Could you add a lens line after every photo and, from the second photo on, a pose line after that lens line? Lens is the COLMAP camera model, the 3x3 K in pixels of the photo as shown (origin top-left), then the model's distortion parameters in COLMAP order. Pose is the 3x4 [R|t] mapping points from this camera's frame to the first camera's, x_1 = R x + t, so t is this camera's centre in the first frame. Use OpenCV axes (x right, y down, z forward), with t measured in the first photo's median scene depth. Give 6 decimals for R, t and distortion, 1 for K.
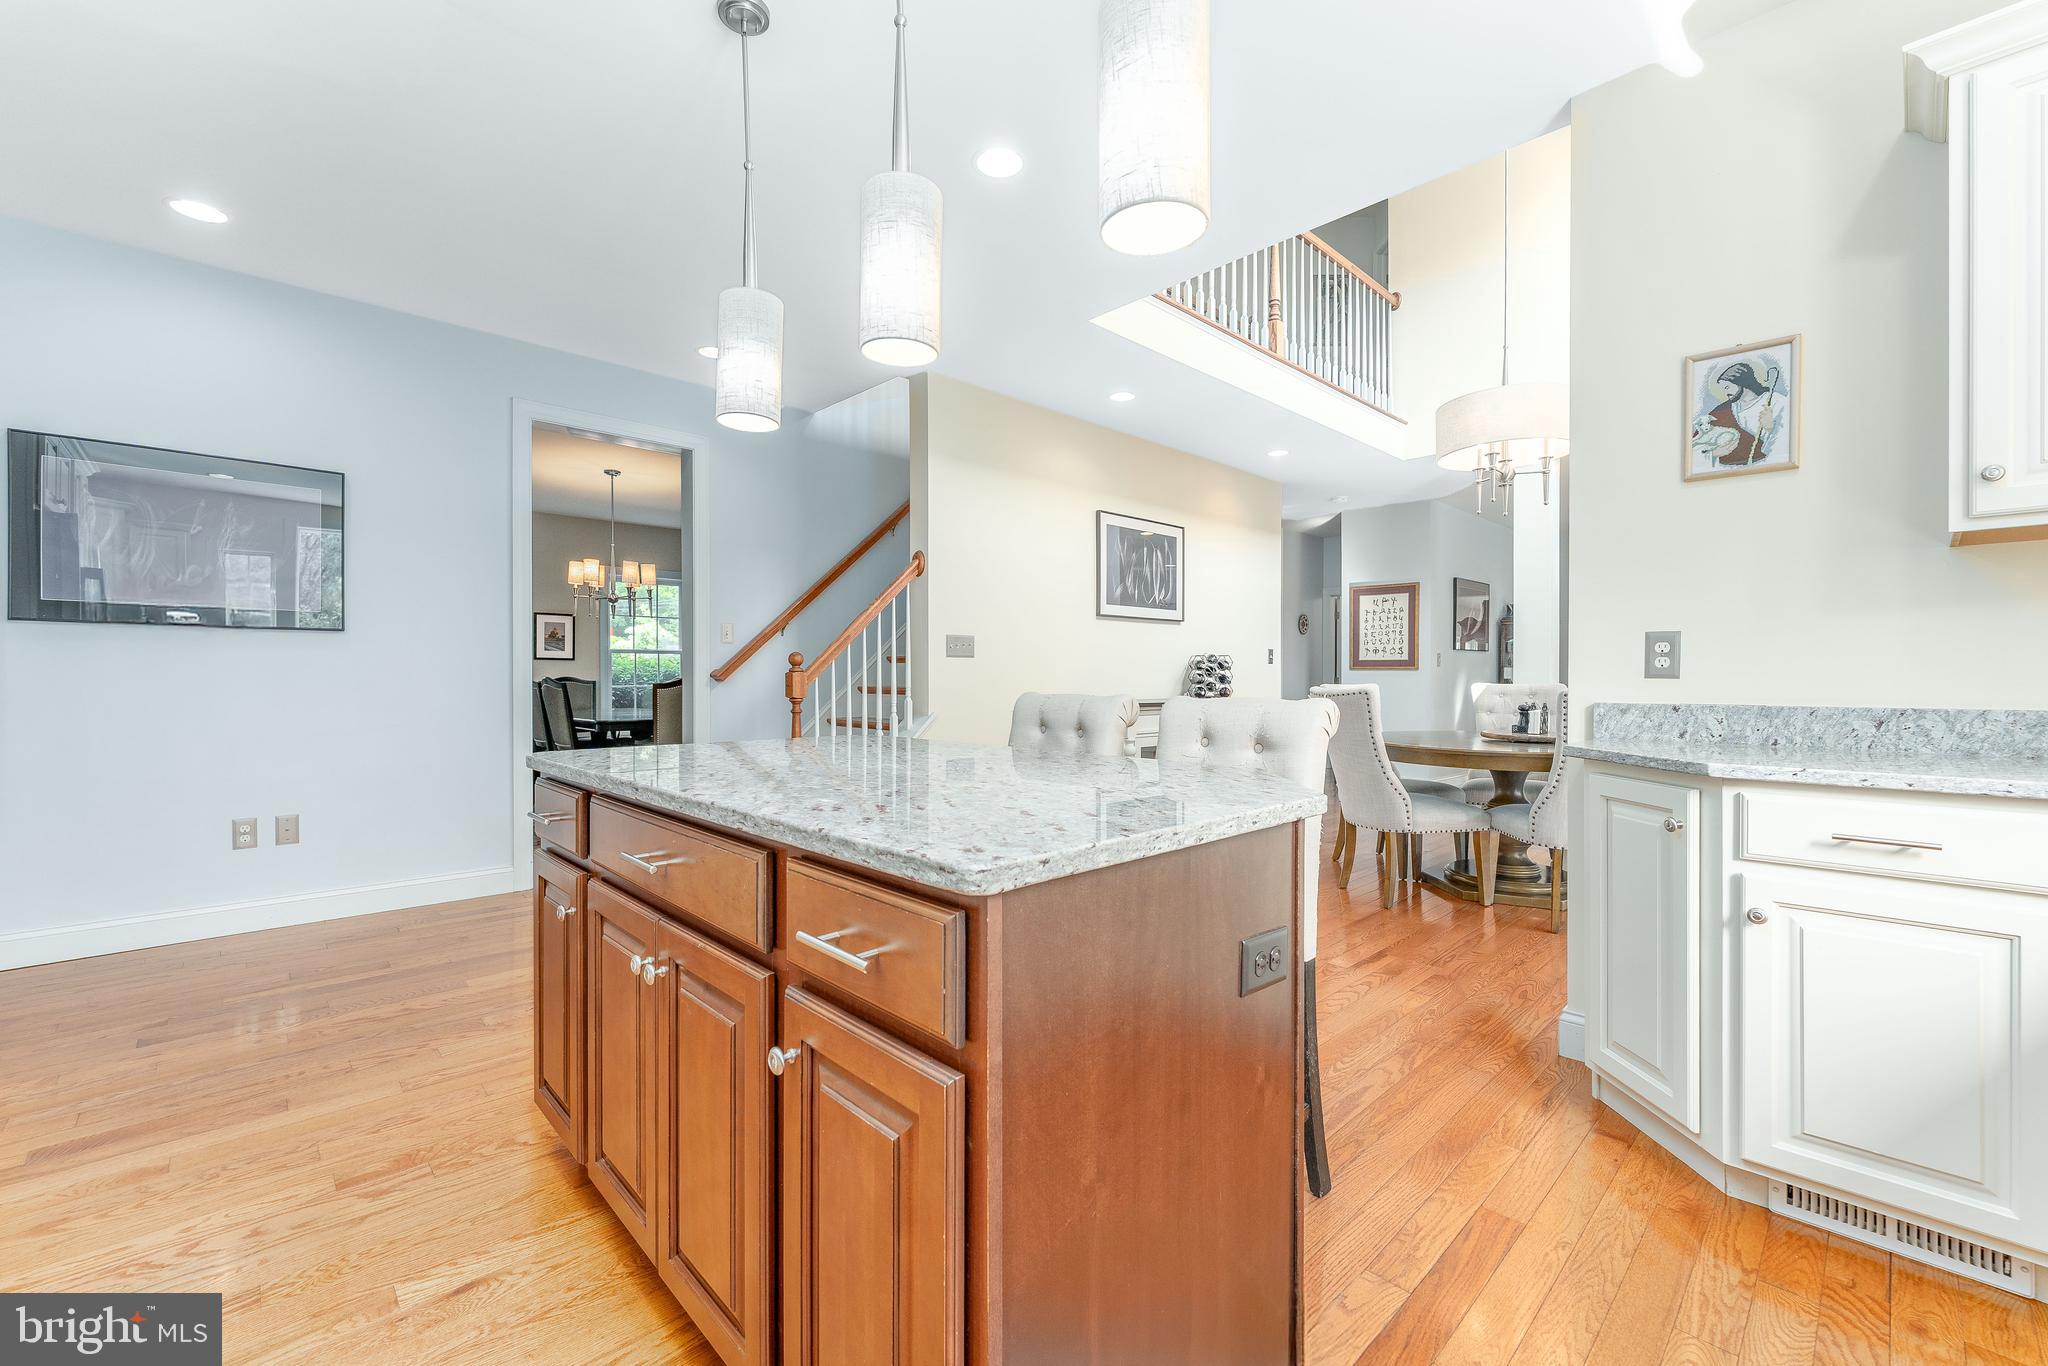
lens RADIAL K [[841.0, 0, 1008.8], [0, 841.0, 678.6], [0, 0, 1]] dist [-0.001061, -0.000211]
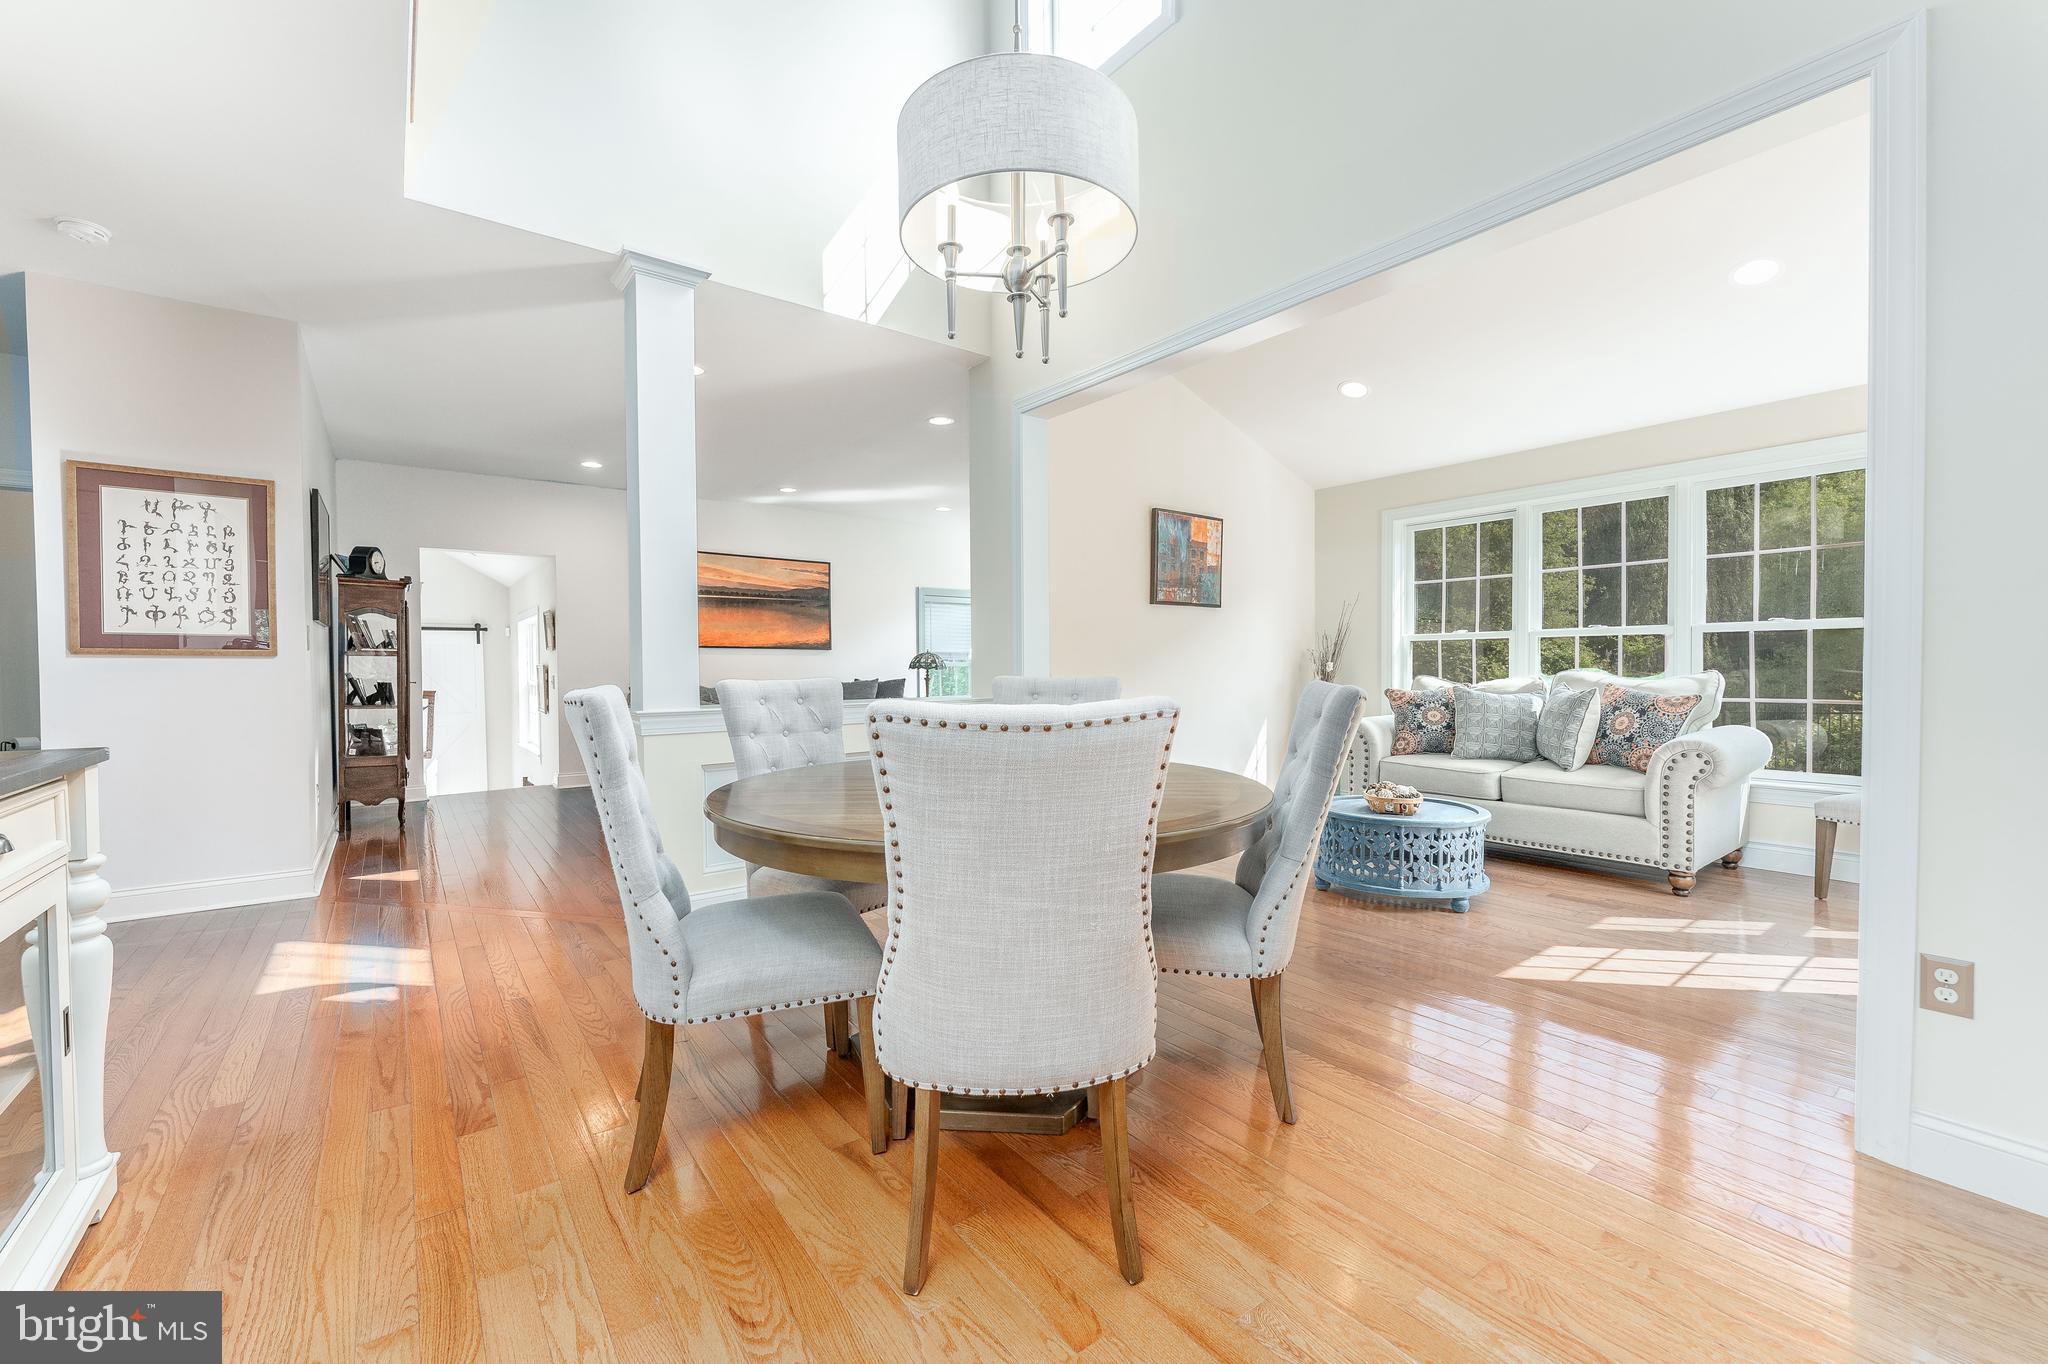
lens RADIAL K [[822.5, 0, 1019.3], [0, 822.5, 681.2], [0, 0, 1]] dist [-0.000165, -0.000158]
pose [[0.098514, -0.019613, 0.994942, 0.053449], [0.008019, 0.999789, 0.018915, -0.001611], [-0.995103, 0.006115, 0.098651, 0.656226]]
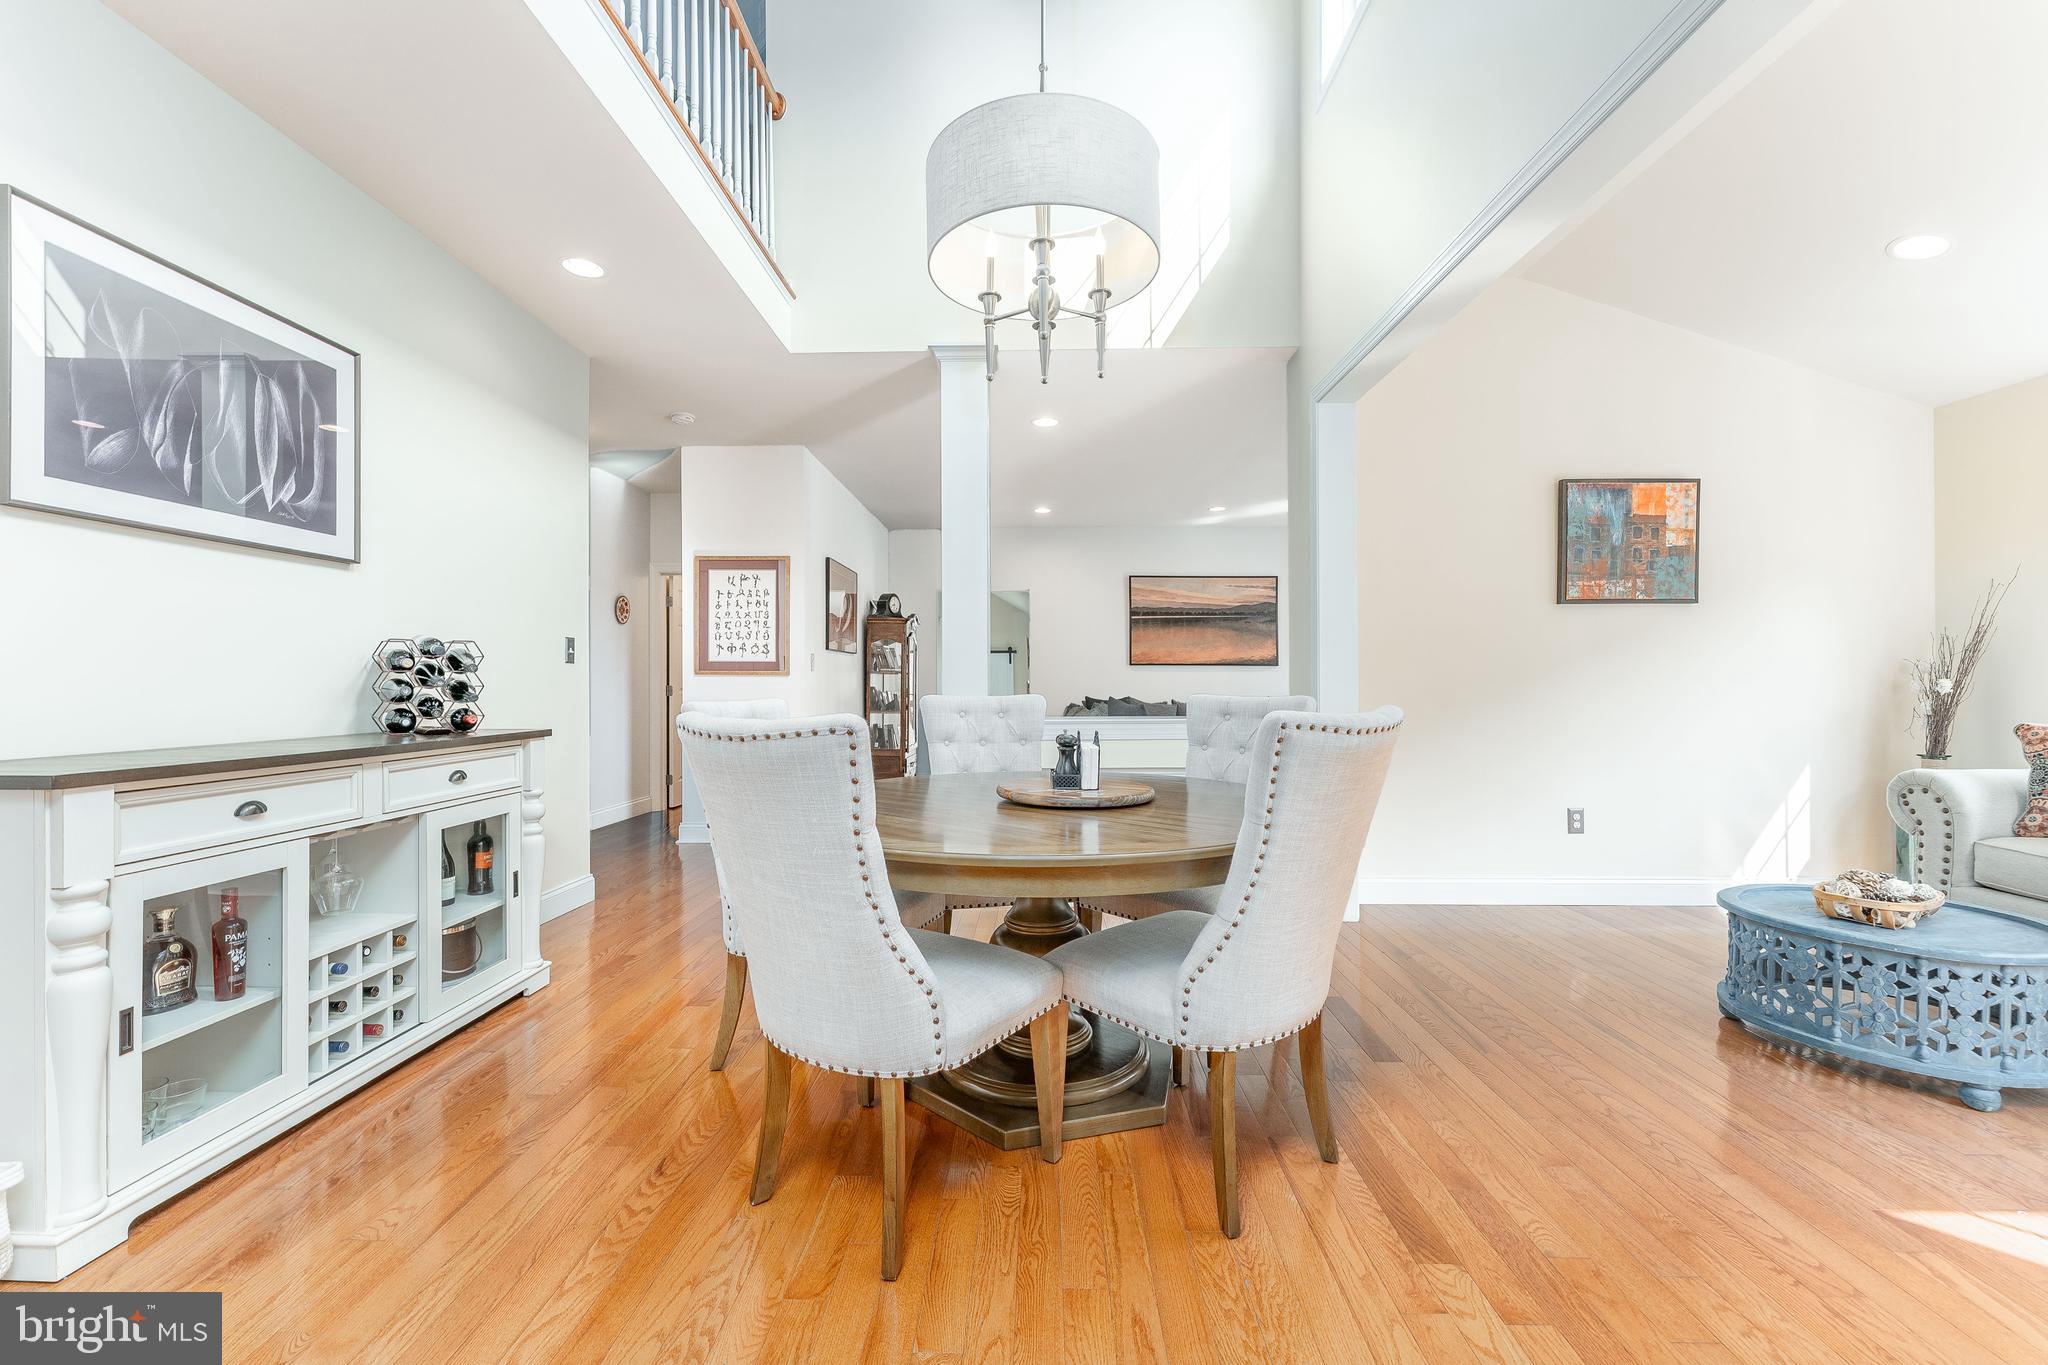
lens RADIAL K [[835.0, 0, 1023.8], [0, 835.0, 680.4], [0, 0, 1]] dist [0.001174, -0.000567]
pose [[0.698814, 0.000718, 0.715303, 0.139258], [0.004429, 0.999976, -0.005330, -0.001455], [-0.715290, 0.006893, 0.698794, 0.440858]]
